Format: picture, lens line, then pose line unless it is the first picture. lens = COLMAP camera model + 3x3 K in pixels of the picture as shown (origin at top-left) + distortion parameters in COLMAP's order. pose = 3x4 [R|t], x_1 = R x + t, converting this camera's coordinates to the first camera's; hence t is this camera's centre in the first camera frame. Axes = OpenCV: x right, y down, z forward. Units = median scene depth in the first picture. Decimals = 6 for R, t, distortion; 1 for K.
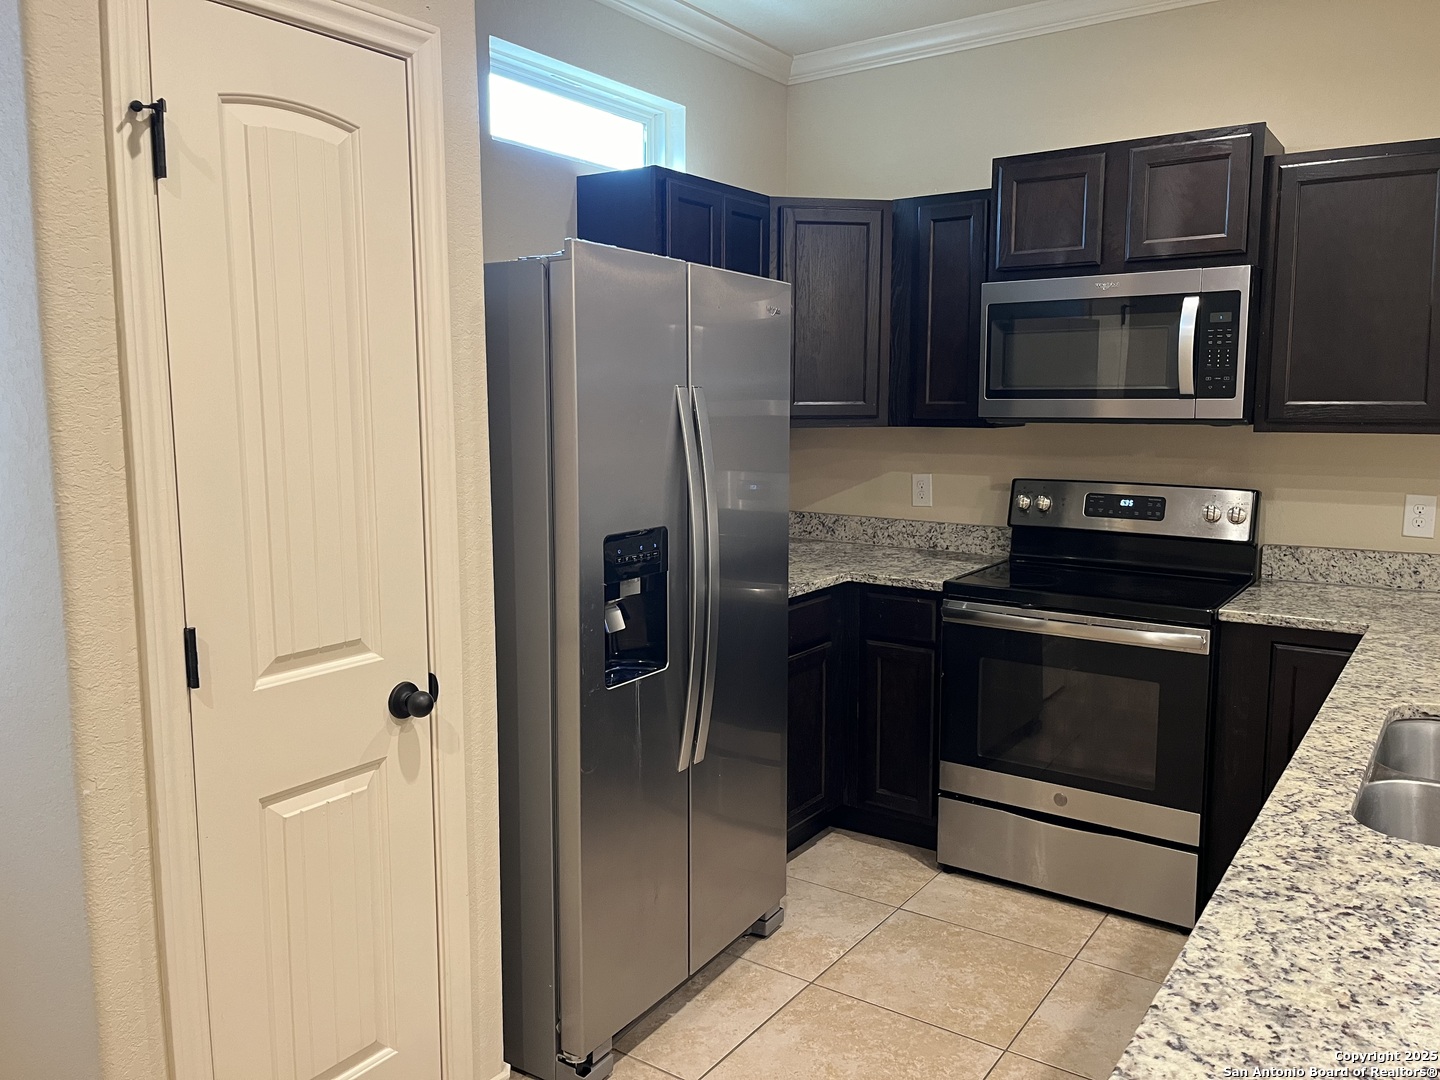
lens RADIAL K [[1087.3, 0, 720.5], [0, 1087.3, 526.1], [0, 0, 1]] dist [0.061343, -0.082536]
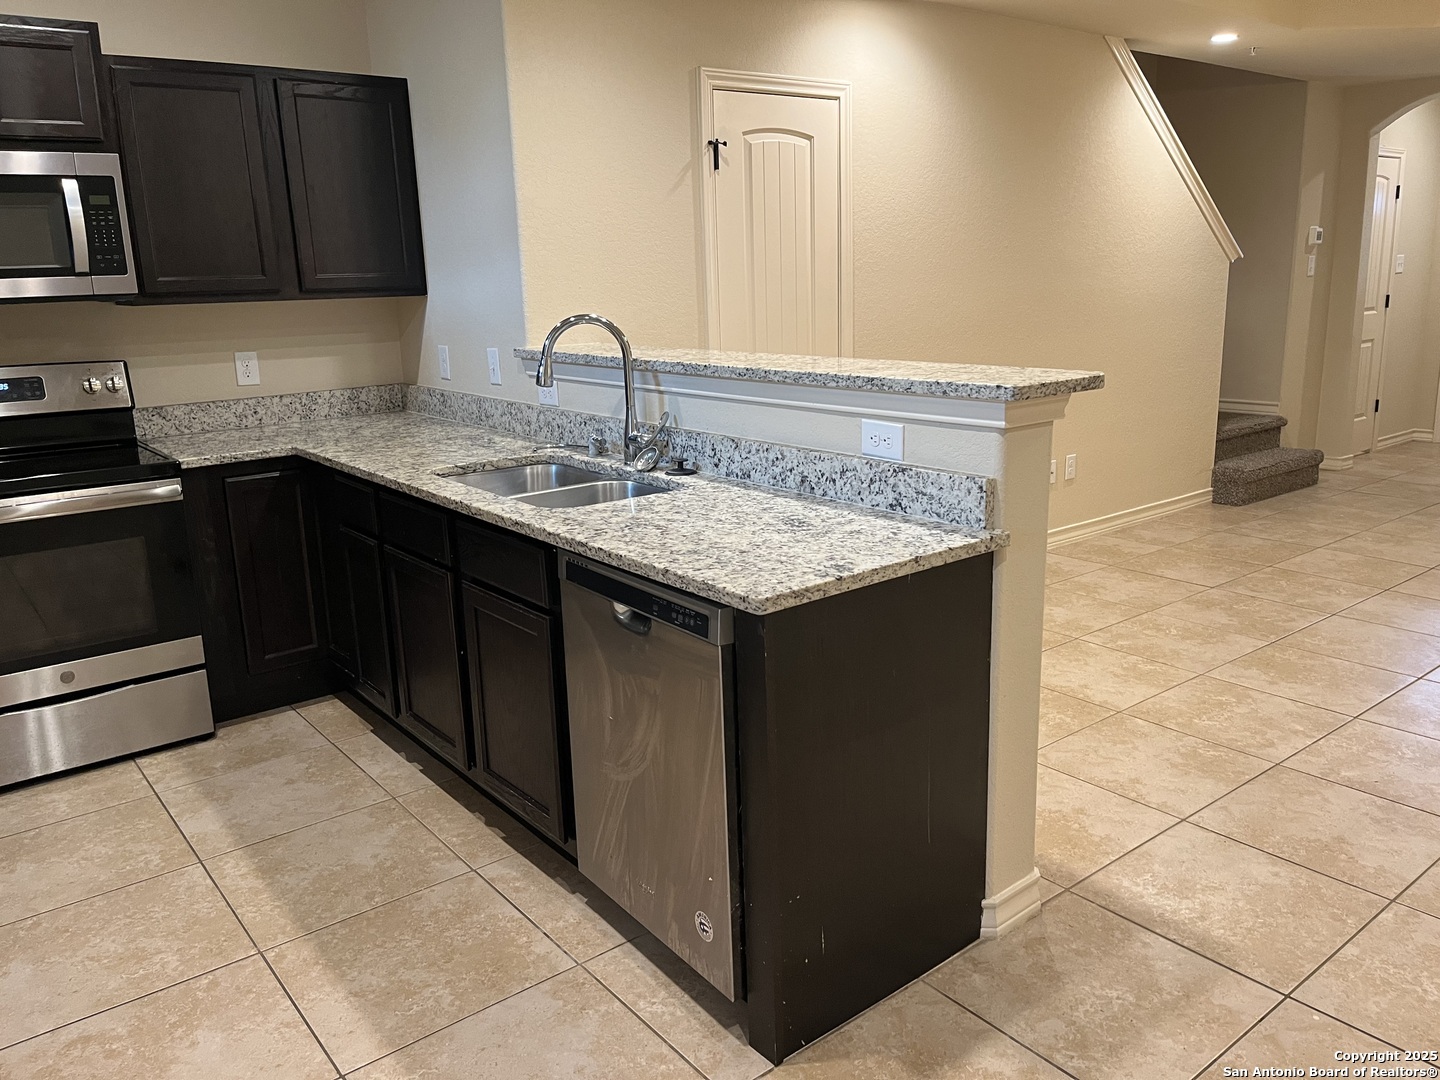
lens RADIAL K [[1087.3, 0, 727.6], [0, 1087.3, 526.5], [0, 0, 1]] dist [0.061343, -0.082536]
pose [[0.281114, -0.224485, 0.933049, -0.458045], [0.138667, 0.971555, 0.191971, 0.002015], [-0.949603, 0.075417, 0.304247, 0.097697]]
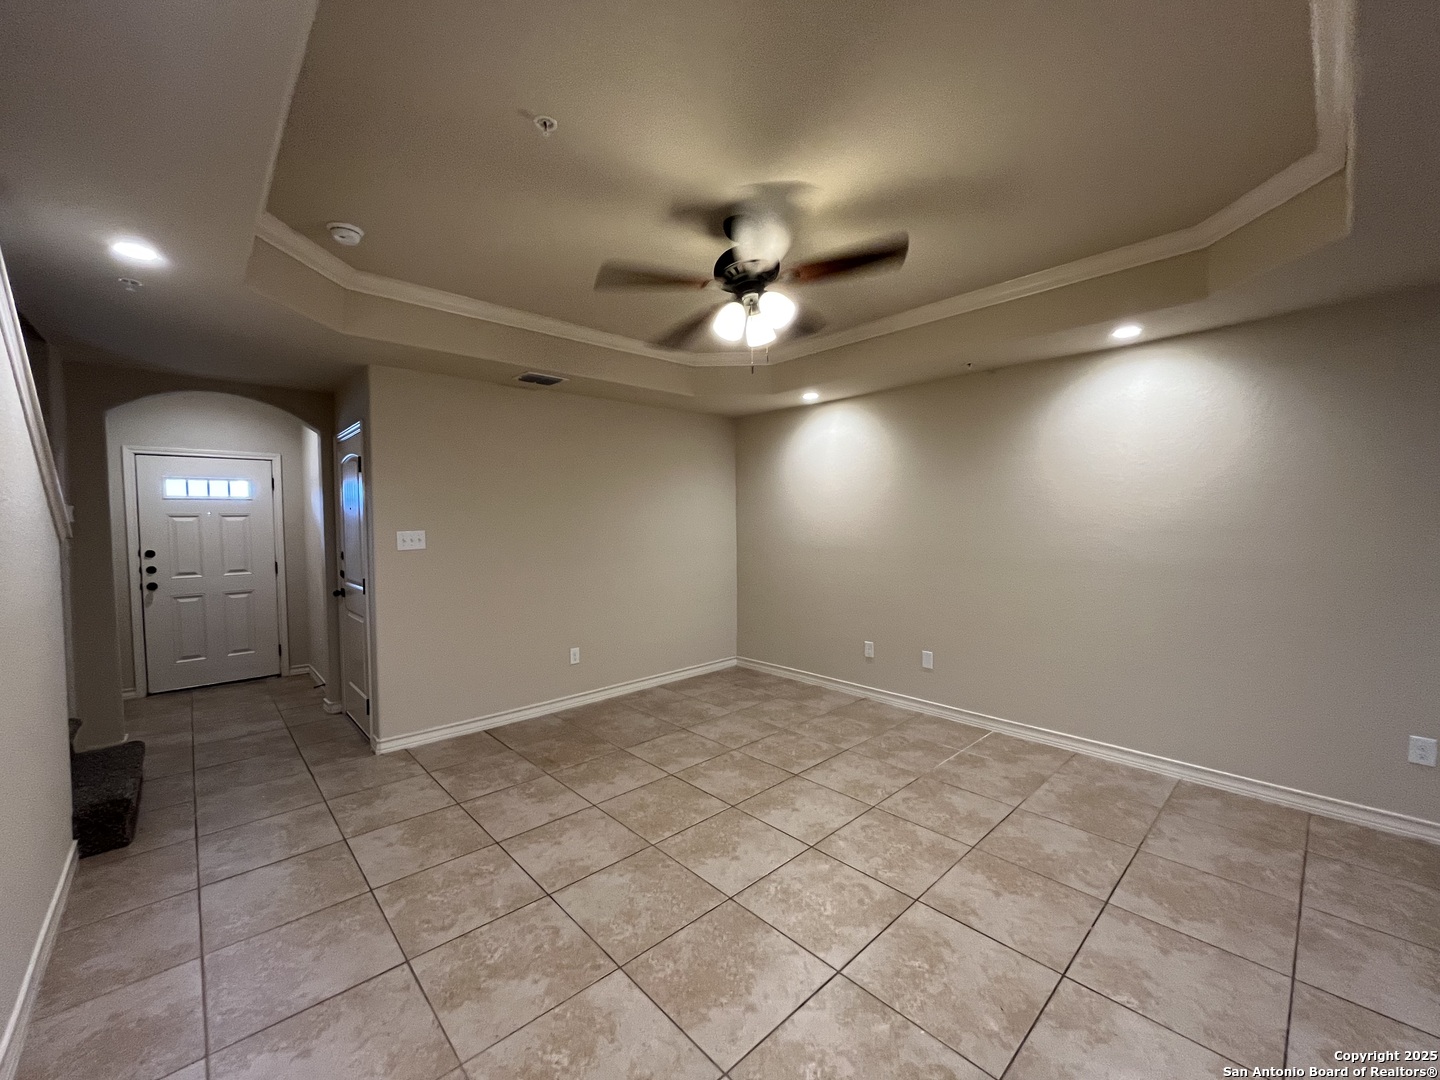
lens RADIAL K [[577.4, 0, 717.1], [0, 577.4, 538.5], [0, 0, 1]] dist [-0.001731, -0.001015]
pose [[-0.978378, 0.003844, 0.206789, 0.738687], [0.035587, 0.988044, 0.150008, -0.049322], [-0.203740, 0.154124, -0.966817, 0.389250]]
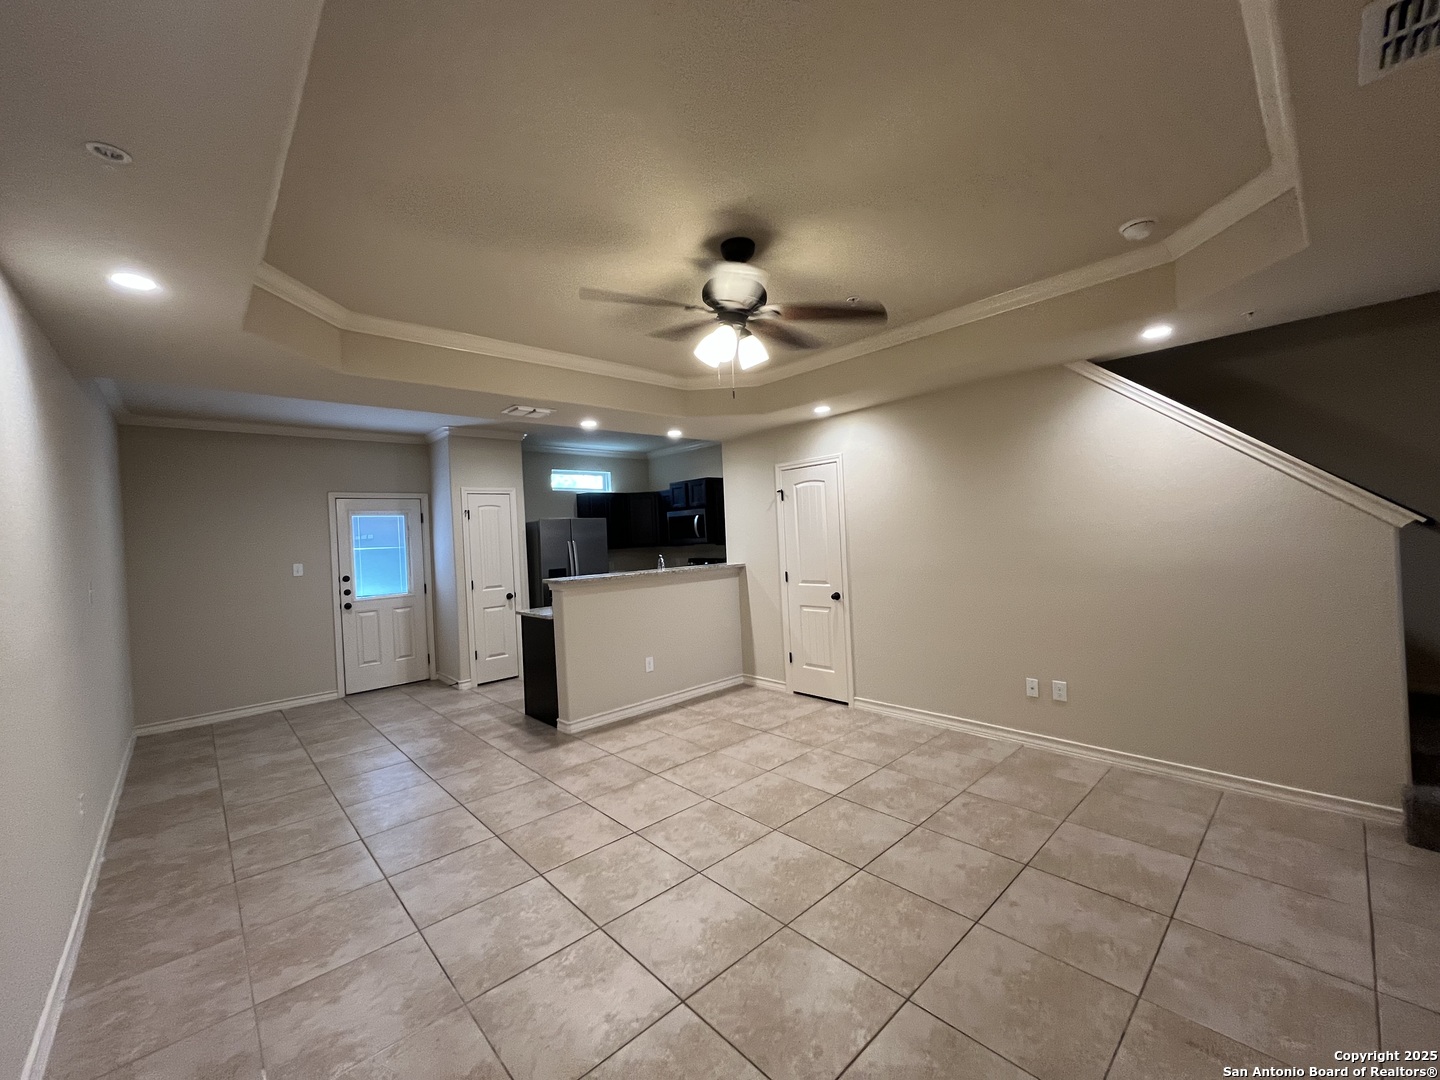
lens RADIAL K [[577.4, 0, 719.4], [0, 577.4, 534.3], [0, 0, 1]] dist [-0.001731, -0.001015]
pose [[0.977454, -0.042294, -0.206871, 1.003563], [0.018533, 0.993137, -0.115477, 0.137672], [0.210335, 0.109039, 0.971530, -1.250751]]
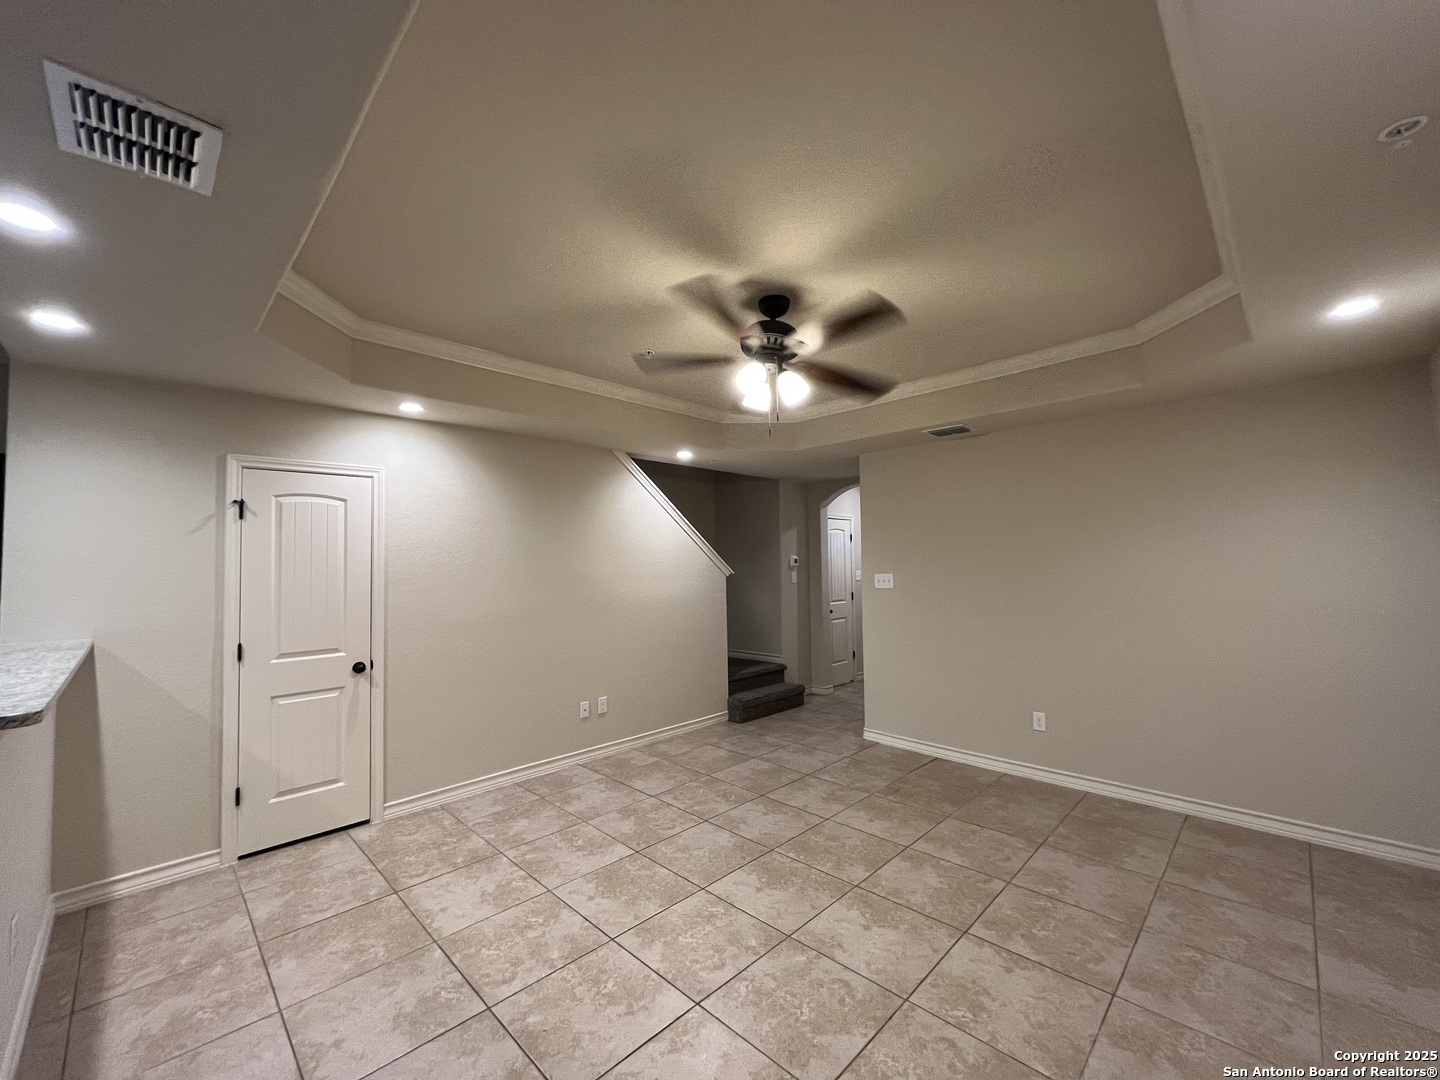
lens RADIAL K [[577.4, 0, 719.8], [0, 577.4, 537.7], [0, 0, 1]] dist [-0.001731, -0.001015]
pose [[0.165362, 0.046118, 0.985154, -0.011097], [0.130337, 0.989123, -0.068181, 0.047732], [-0.977583, 0.139676, 0.157552, -0.491583]]
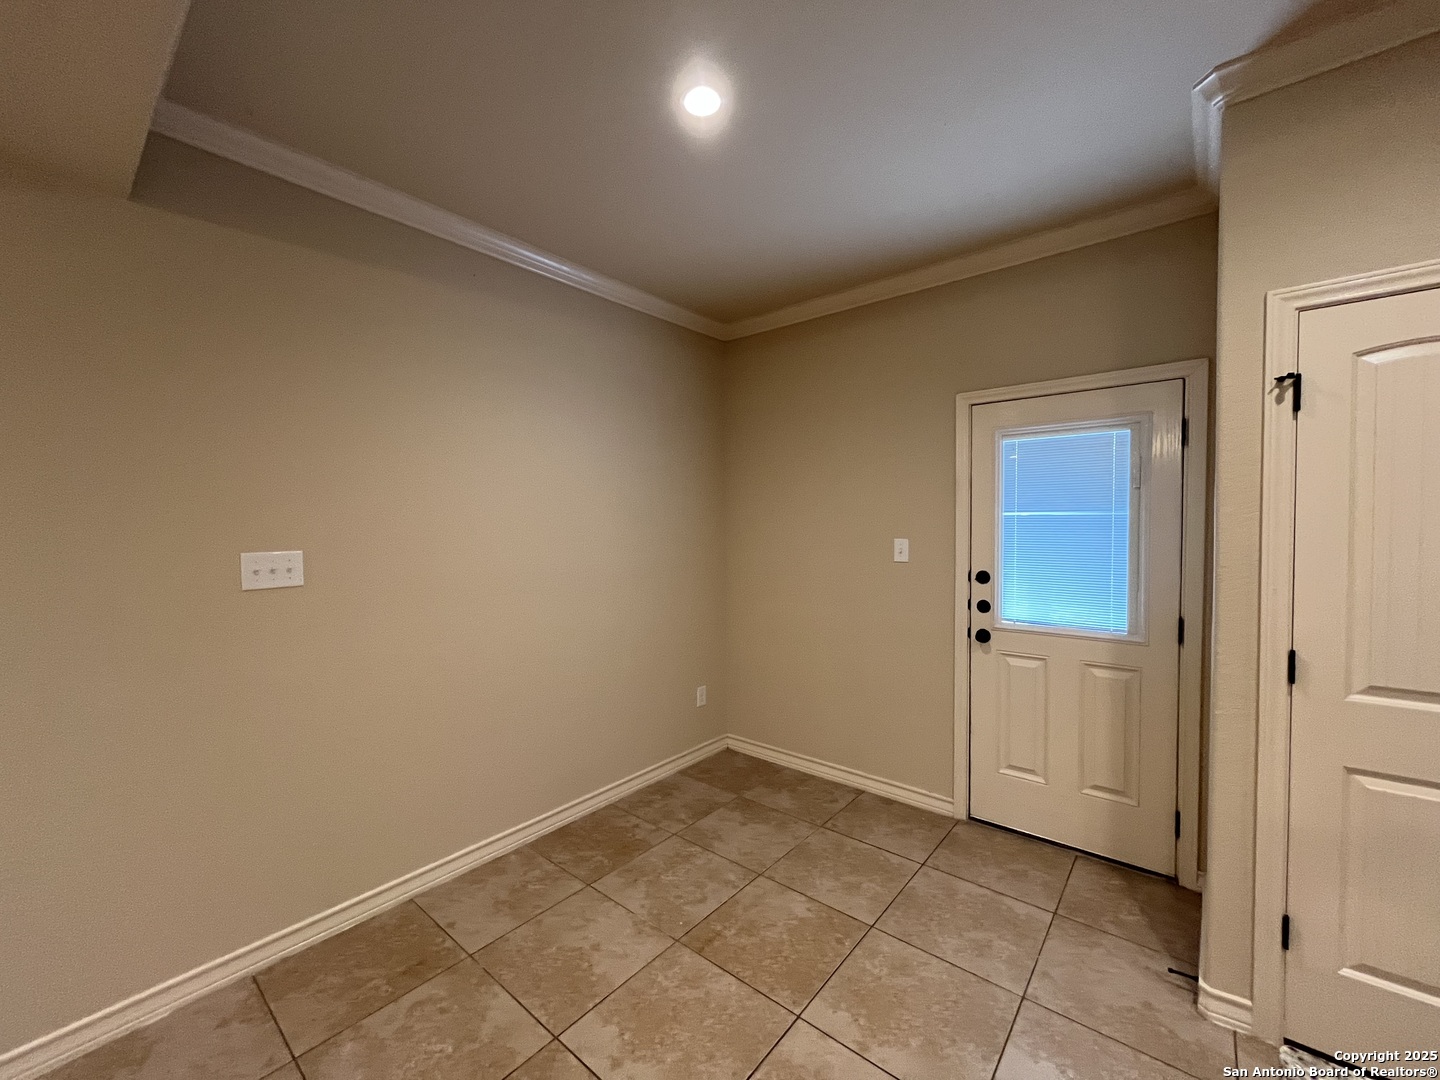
lens RADIAL K [[577.4, 0, 716.4], [0, 577.4, 543.3], [0, 0, 1]] dist [-0.001731, -0.001015]
pose [[-0.084455, 0.037566, -0.995719, 0.296504], [-0.109172, 0.992924, 0.046720, -0.013106], [0.990429, 0.112650, -0.079757, 0.055072]]
